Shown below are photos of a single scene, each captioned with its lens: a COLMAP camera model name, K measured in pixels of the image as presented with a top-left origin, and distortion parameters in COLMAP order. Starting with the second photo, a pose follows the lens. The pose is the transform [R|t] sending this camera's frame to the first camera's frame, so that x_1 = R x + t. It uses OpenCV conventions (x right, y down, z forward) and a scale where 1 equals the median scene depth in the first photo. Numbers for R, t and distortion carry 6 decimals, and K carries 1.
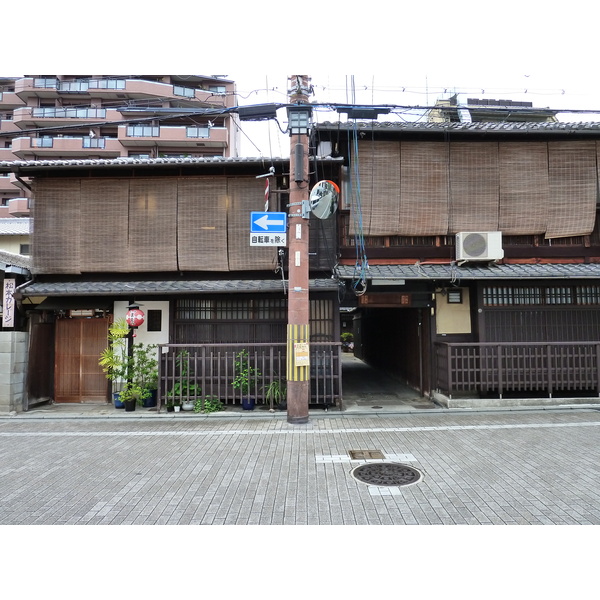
lens RADIAL K [[498.0, 0, 301.6], [0, 498.0, 301.3], [0, 0, 1]] dist [-0.004300, 0.000143]
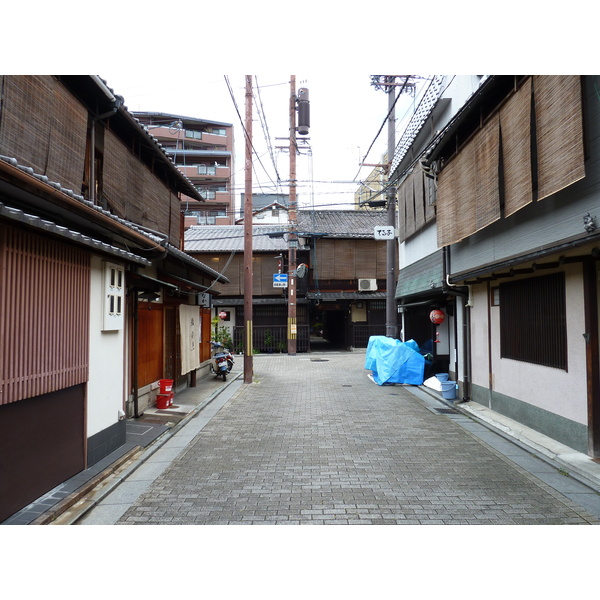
lens RADIAL K [[498.0, 0, 298.8], [0, 498.0, 298.3], [0, 0, 1]] dist [-0.004300, 0.000143]
pose [[0.999453, 0.000162, 0.033071, -0.050446], [-0.000338, 0.999986, 0.005298, -0.059098], [-0.033069, -0.005306, 0.999439, -1.387490]]
